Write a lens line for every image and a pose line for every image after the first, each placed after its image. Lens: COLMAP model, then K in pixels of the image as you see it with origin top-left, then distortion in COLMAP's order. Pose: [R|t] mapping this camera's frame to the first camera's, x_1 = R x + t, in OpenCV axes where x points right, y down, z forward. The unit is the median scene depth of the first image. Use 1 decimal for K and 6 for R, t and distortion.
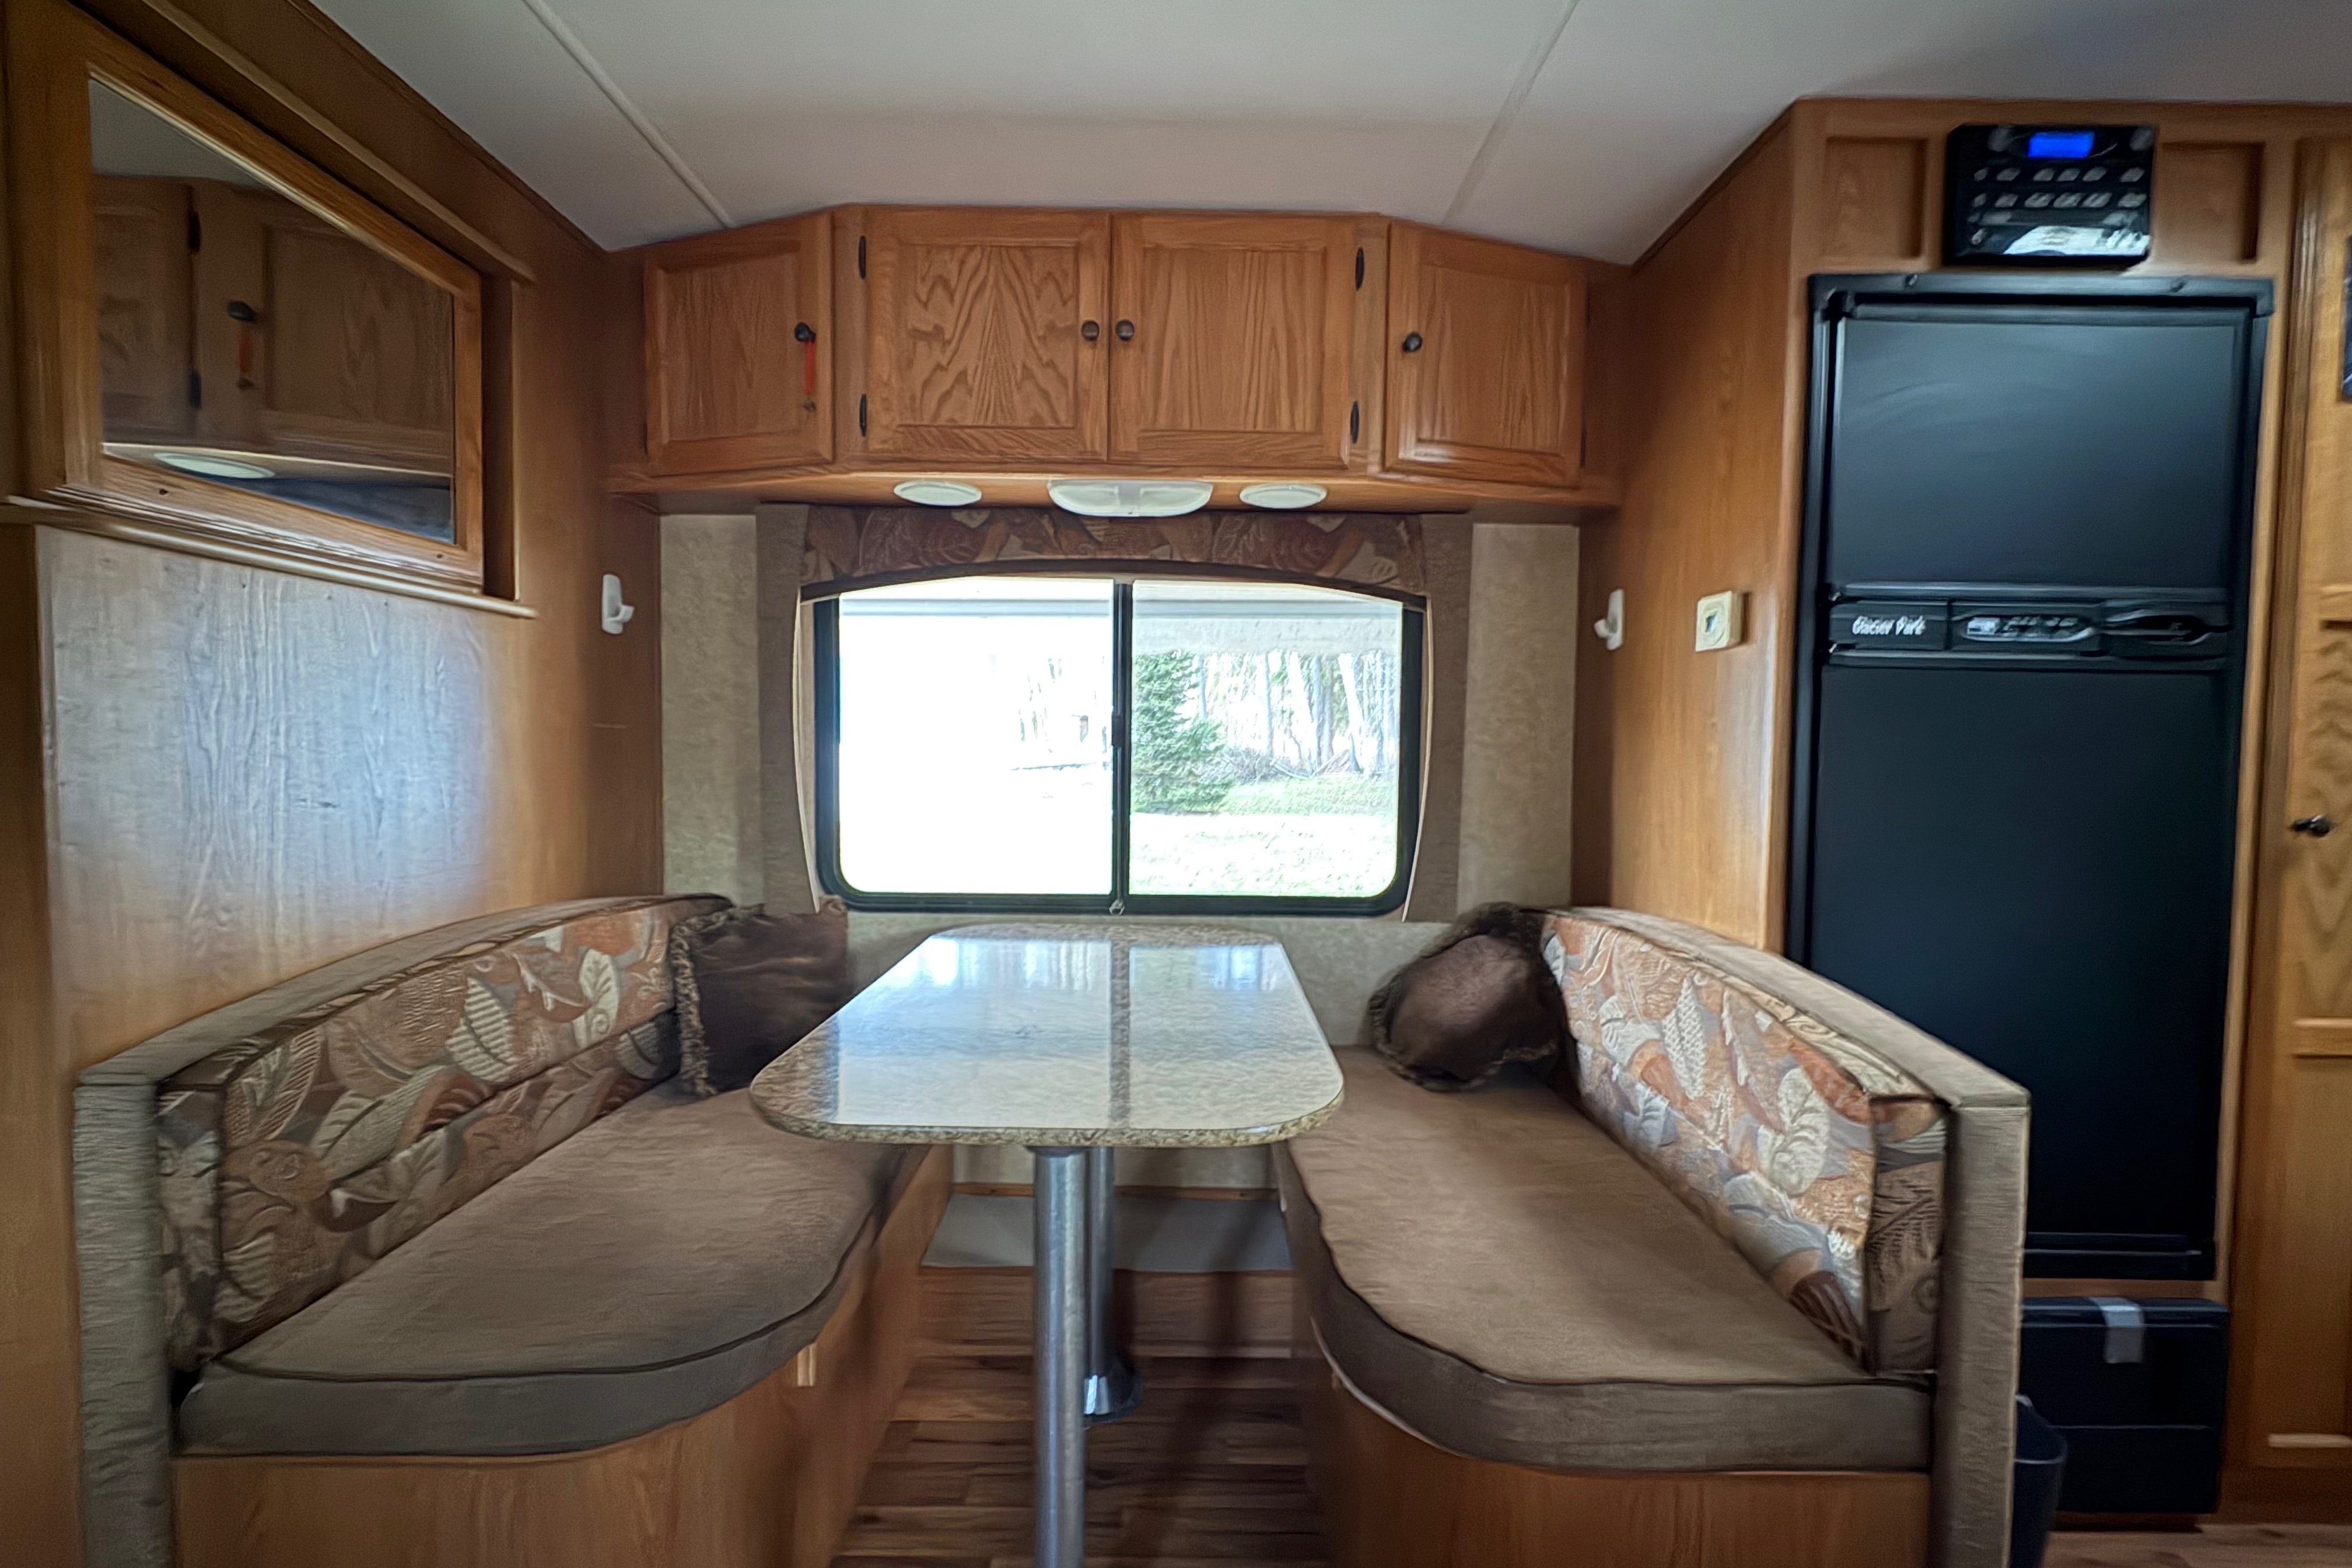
lens RADIAL K [[938.2, 0, 1176.0], [0, 938.2, 784.0], [0, 0, 1]] dist [0.001958, -0.000027]
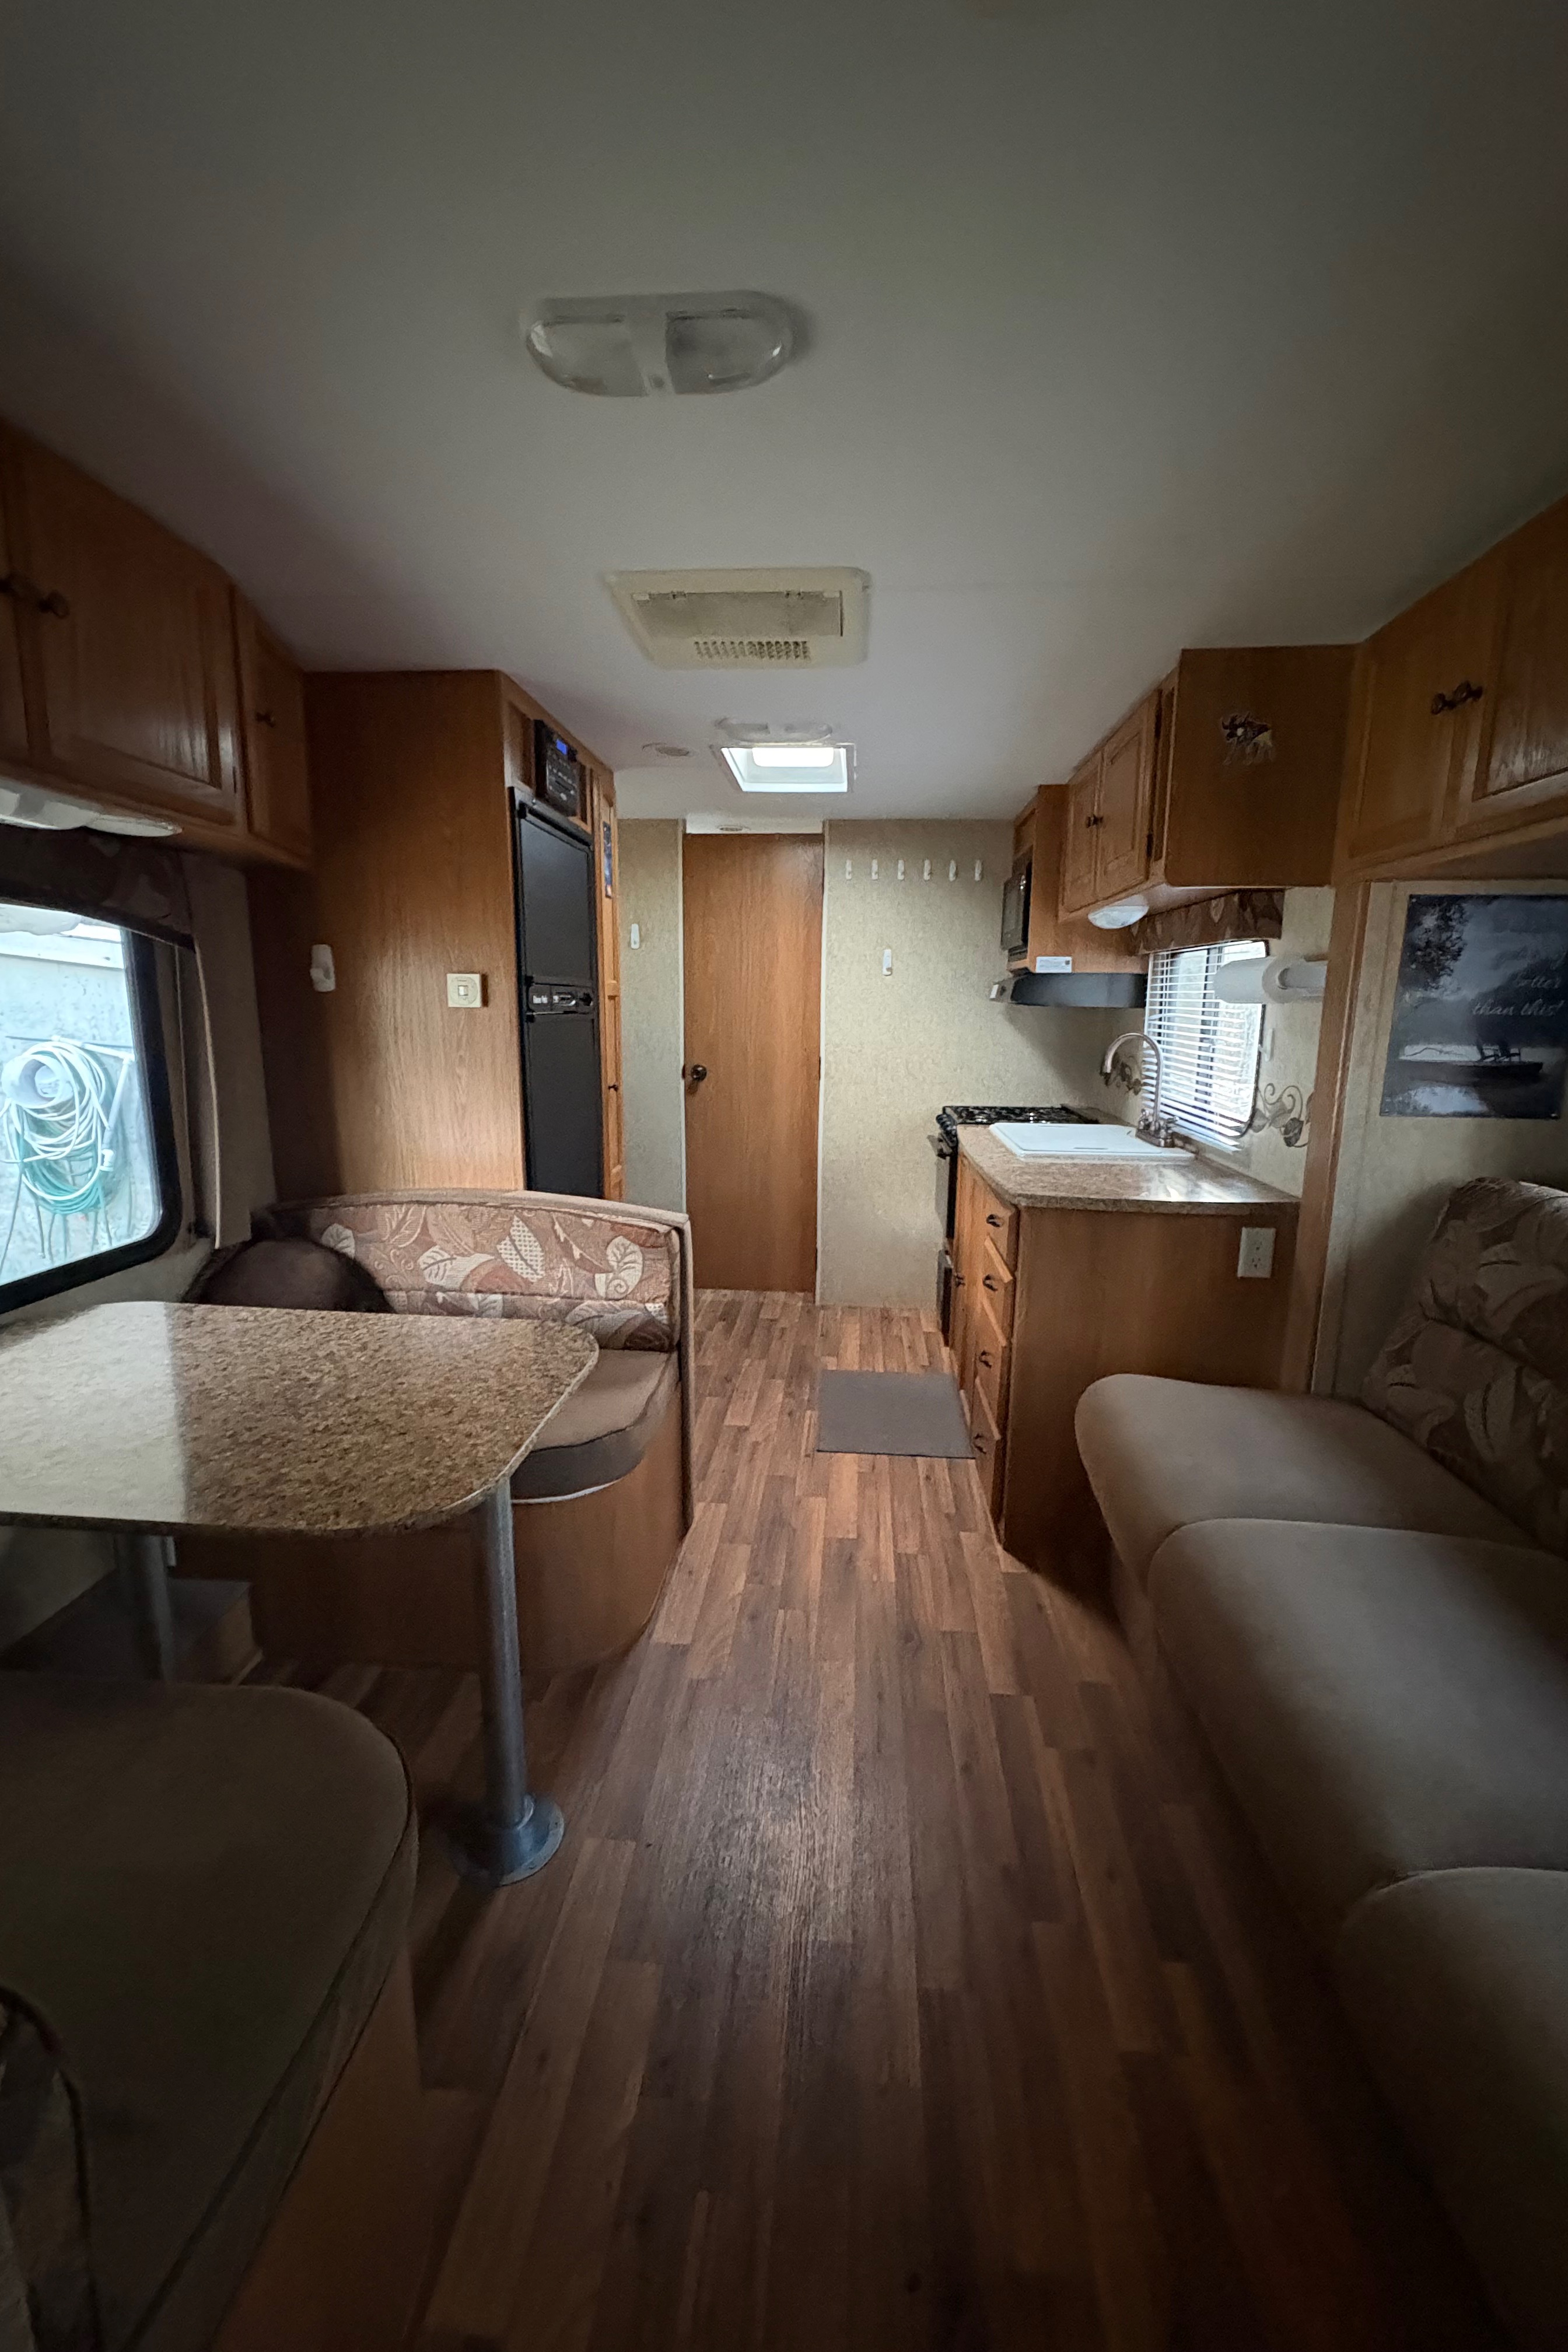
lens RADIAL K [[938.2, 0, 784.0], [0, 938.2, 1176.0], [0, 0, 1]] dist [0.001958, -0.000027]
pose [[0.088412, -0.193596, 0.977089, -1.047555], [0.033988, 0.980946, 0.191285, -0.168007], [-0.995504, 0.016297, 0.093307, 0.379299]]
